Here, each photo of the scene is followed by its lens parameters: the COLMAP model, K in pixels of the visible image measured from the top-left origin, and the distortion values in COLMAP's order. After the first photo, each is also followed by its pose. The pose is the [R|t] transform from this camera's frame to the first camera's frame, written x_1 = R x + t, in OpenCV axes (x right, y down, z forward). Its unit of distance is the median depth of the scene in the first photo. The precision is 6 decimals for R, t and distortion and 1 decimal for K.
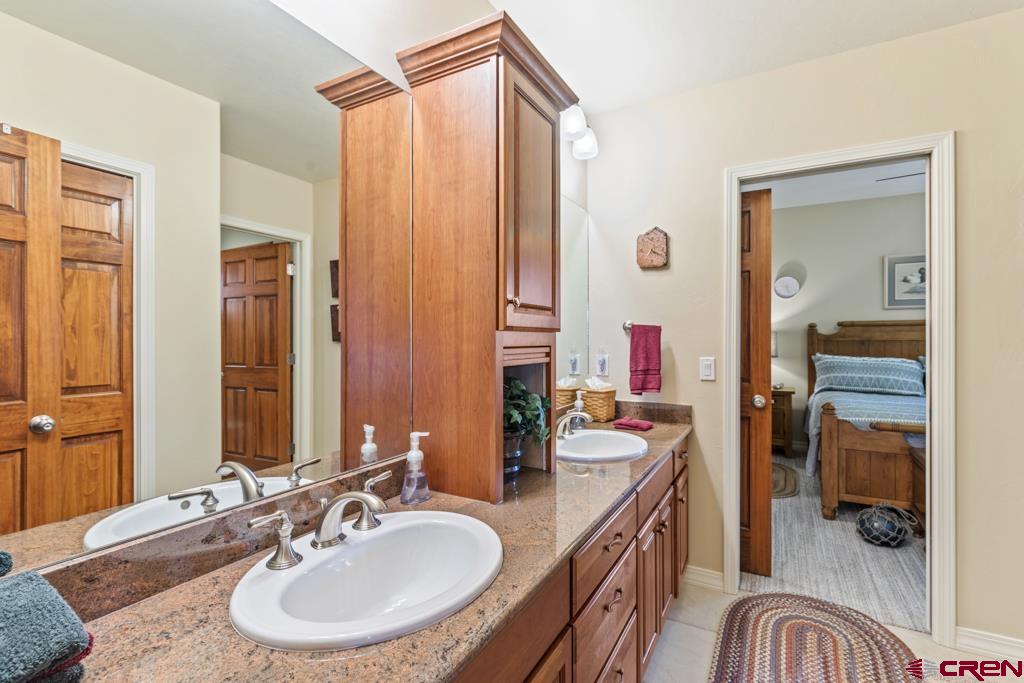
lens RADIAL K [[461.0, 0, 532.4], [0, 461.0, 341.2], [0, 0, 1]] dist [0.004805, 0.000180]
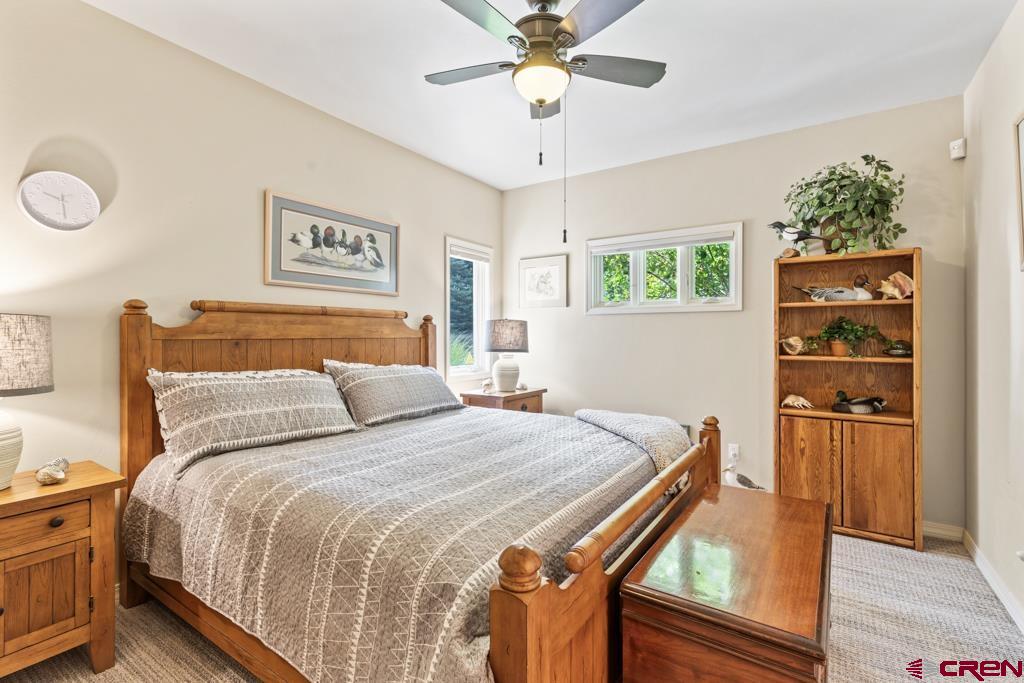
lens RADIAL K [[462.8, 0, 515.1], [0, 462.8, 336.5], [0, 0, 1]] dist [0.004947, 0.000340]
pose [[0.099819, -0.003494, 0.994999, 0.225614], [0.004328, 0.999986, 0.003078, -0.005047], [-0.994996, 0.003999, 0.099833, 0.643436]]
